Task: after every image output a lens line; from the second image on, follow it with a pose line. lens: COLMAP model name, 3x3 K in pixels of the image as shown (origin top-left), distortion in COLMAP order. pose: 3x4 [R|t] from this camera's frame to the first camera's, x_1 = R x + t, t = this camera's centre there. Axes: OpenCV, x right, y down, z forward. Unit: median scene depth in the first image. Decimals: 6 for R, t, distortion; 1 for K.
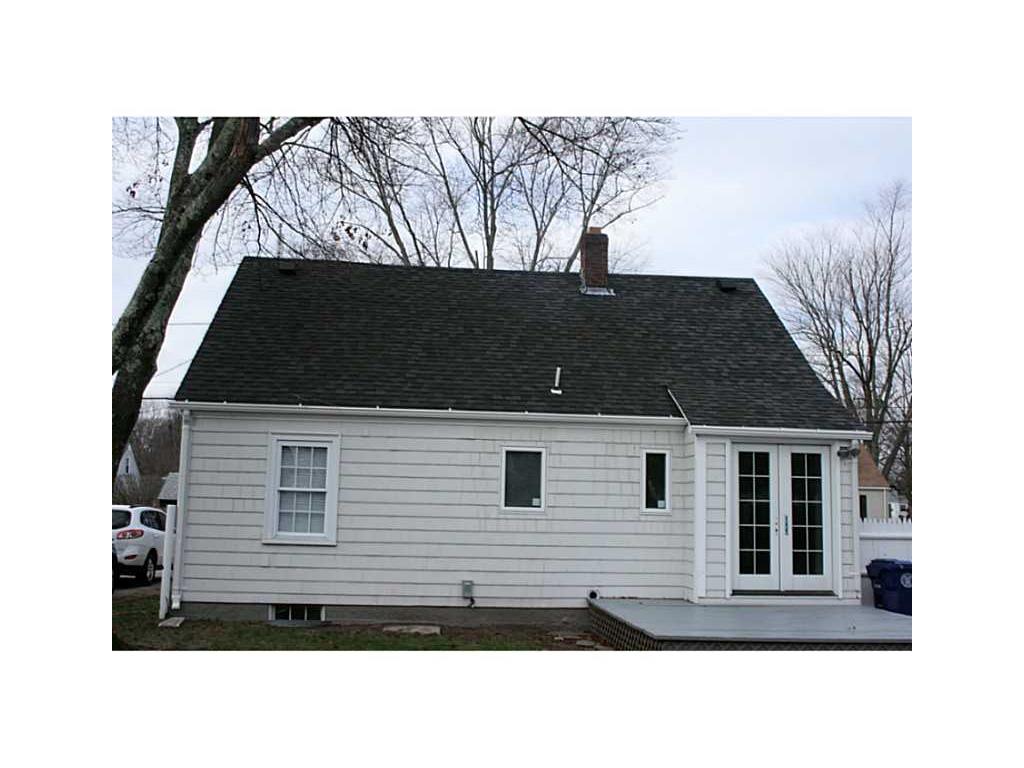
lens RADIAL K [[885.9, 0, 512.0], [0, 885.9, 384.0], [0, 0, 1]] dist [-0.073541, 0.002967]
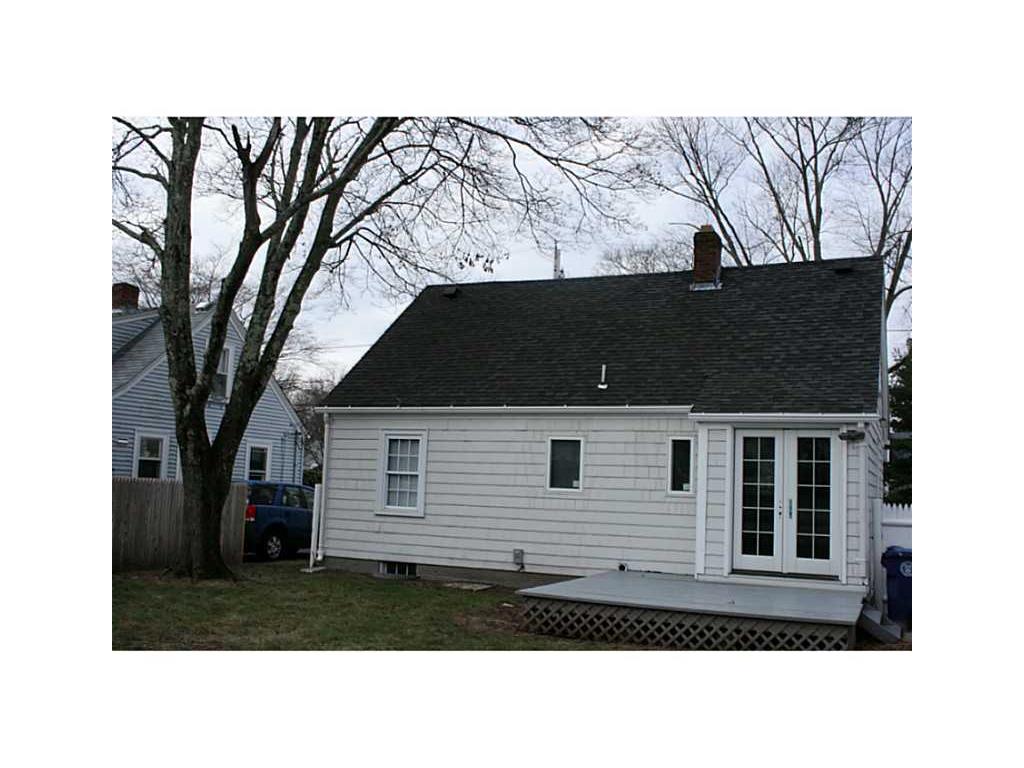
lens RADIAL K [[885.9, 0, 512.0], [0, 885.9, 384.0], [0, 0, 1]] dist [-0.073541, 0.002967]
pose [[0.872256, -0.046808, -0.486804, 0.528337], [0.051411, 0.998670, -0.003908, 0.004277], [0.486339, -0.021618, 0.873503, -0.039867]]
